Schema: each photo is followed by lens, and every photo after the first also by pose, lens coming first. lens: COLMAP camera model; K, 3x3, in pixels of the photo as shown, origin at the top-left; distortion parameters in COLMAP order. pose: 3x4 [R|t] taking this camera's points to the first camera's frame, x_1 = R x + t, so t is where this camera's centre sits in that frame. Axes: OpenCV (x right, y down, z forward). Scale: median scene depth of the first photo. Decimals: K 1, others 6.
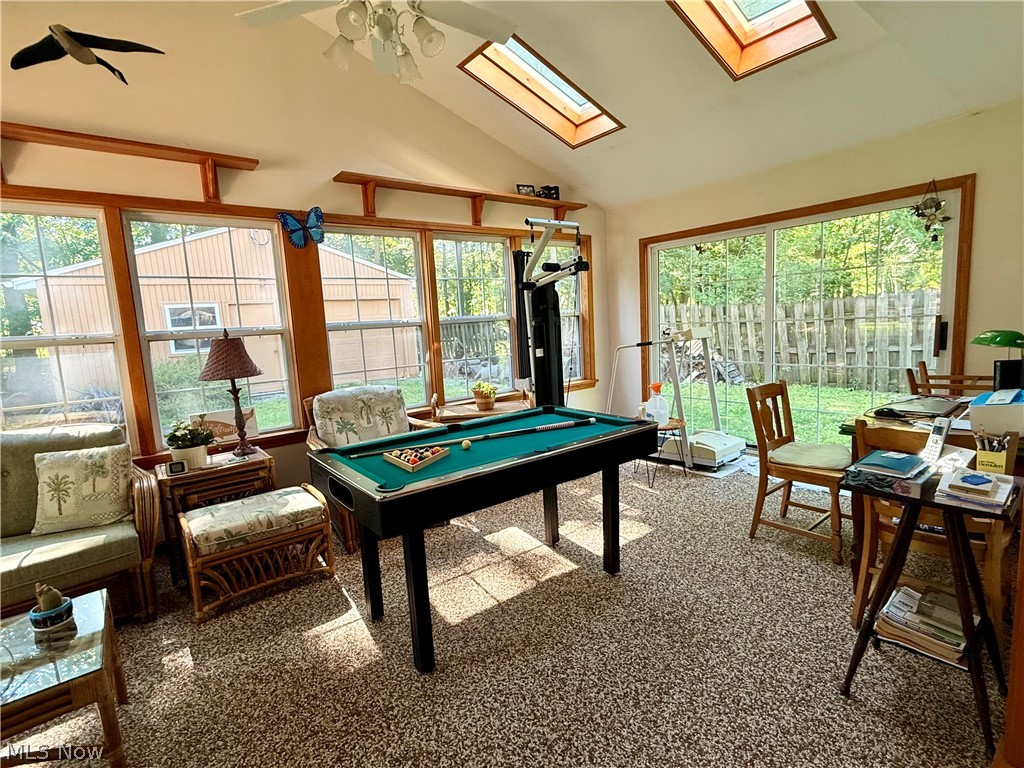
lens RADIAL K [[514.1, 0, 516.9], [0, 514.1, 384.8], [0, 0, 1]] dist [-0.002166, 0.001301]
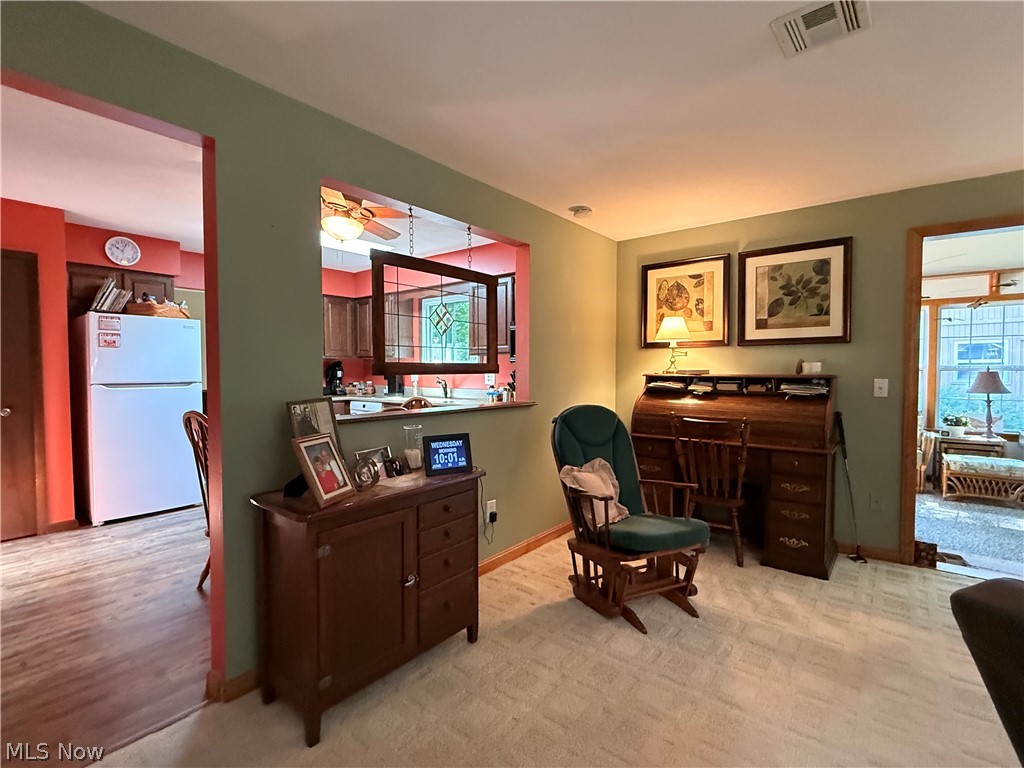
lens RADIAL K [[483.0, 0, 513.8], [0, 483.0, 380.8], [0, 0, 1]] dist [0.000615, -0.000982]
pose [[0.238915, 0.083829, -0.967415, 0.668585], [-0.140594, 0.988755, 0.050956, 0.086870], [0.960808, 0.123839, 0.248014, -1.001159]]
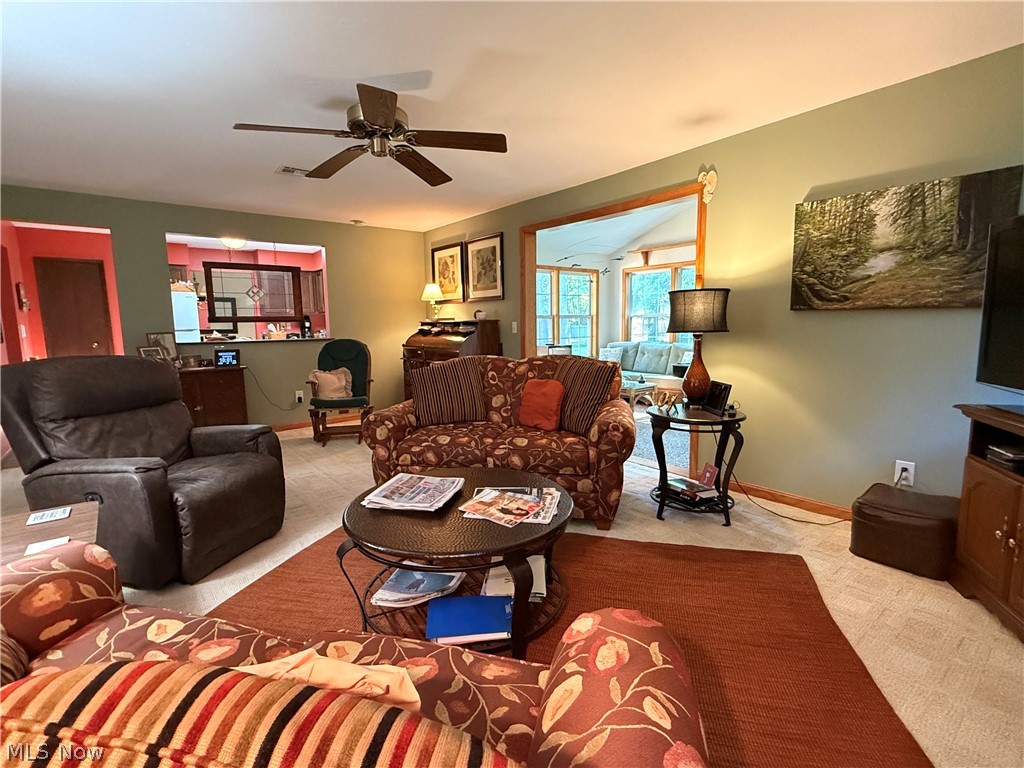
lens RADIAL K [[483.0, 0, 516.9], [0, 483.0, 385.8], [0, 0, 1]] dist [0.000615, -0.000982]
pose [[0.027054, 0.190881, -0.981240, 2.222214], [-0.118731, 0.975265, 0.186445, -0.196265], [0.992558, 0.111459, 0.049049, 0.709098]]
